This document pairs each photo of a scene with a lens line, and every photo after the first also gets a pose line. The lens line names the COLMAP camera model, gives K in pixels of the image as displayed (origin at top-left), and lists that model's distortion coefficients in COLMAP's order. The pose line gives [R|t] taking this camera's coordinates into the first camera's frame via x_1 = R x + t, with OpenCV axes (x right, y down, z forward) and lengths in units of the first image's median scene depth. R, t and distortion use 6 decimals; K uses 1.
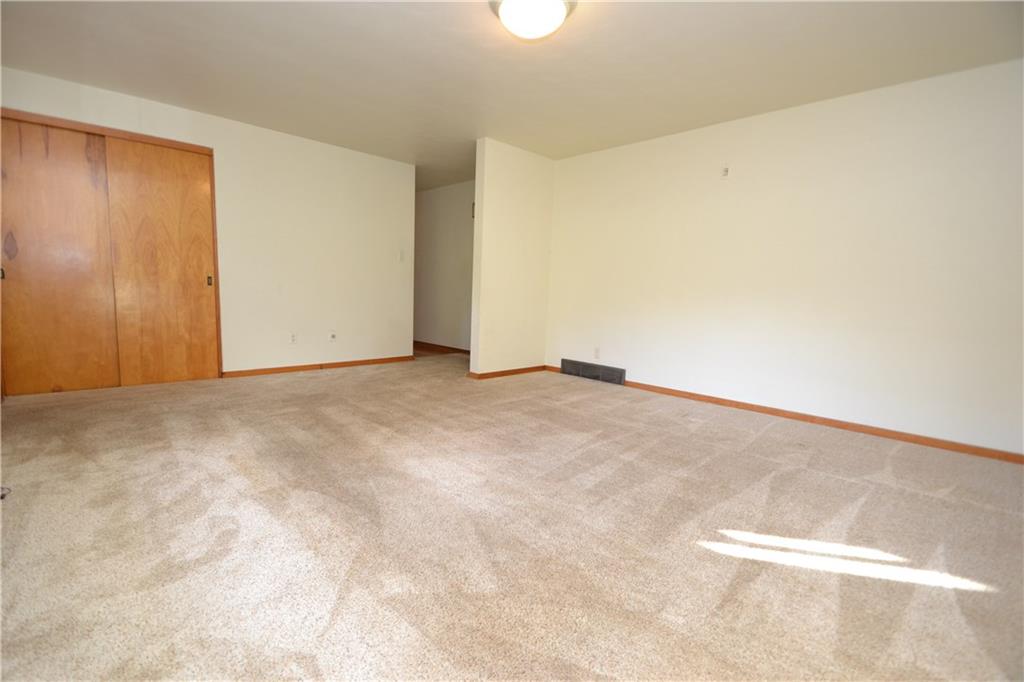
lens RADIAL K [[457.0, 0, 498.3], [0, 457.0, 344.8], [0, 0, 1]] dist [-0.002628, -0.000321]
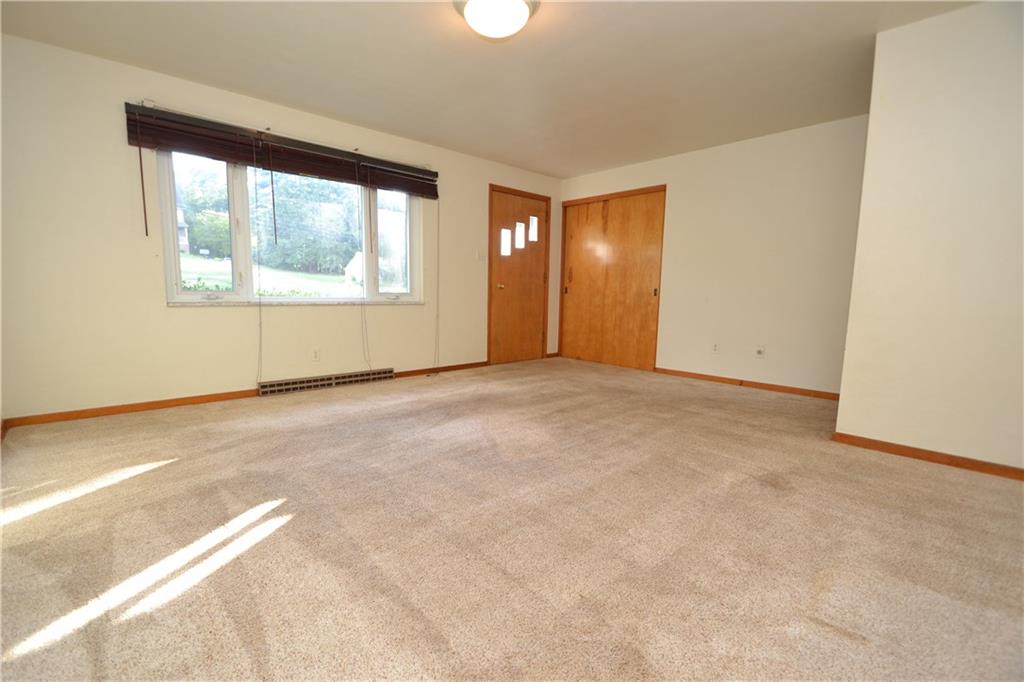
lens RADIAL K [[457.0, 0, 498.3], [0, 457.0, 344.8], [0, 0, 1]] dist [-0.002628, -0.000321]
pose [[-0.019884, 0.083644, -0.996297, 0.720887], [-0.141838, 0.986180, 0.085626, -0.051507], [0.989690, 0.143016, -0.007745, 0.701495]]
